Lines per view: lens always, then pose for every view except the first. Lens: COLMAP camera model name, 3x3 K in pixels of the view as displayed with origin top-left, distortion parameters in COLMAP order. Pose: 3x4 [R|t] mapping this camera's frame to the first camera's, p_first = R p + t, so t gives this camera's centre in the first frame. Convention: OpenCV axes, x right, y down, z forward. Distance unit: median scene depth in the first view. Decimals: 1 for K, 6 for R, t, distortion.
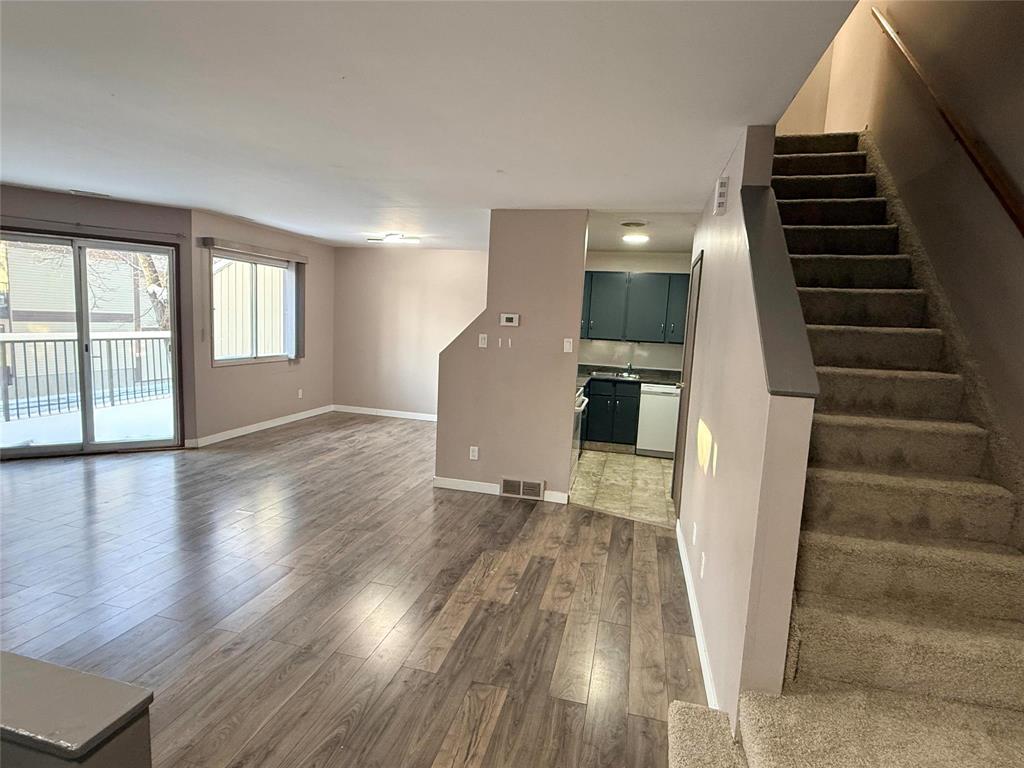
lens RADIAL K [[520.3, 0, 507.1], [0, 520.3, 386.3], [0, 0, 1]] dist [-0.003263, 0.000942]
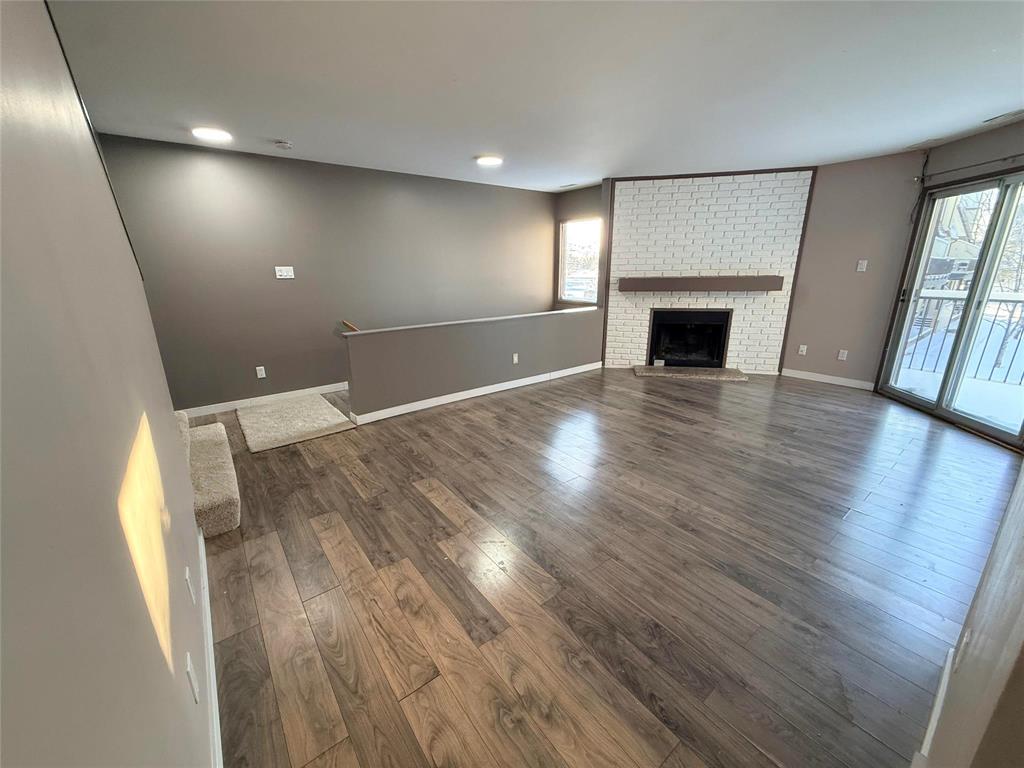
lens RADIAL K [[406.8, 0, 520.6], [0, 406.8, 384.9], [0, 0, 1]] dist [0.010842, -0.001034]
pose [[-0.601605, 0.180037, -0.778240, 0.284624], [-0.123370, 0.941638, 0.313206, -0.079142], [0.789209, 0.284438, -0.544283, 0.915438]]
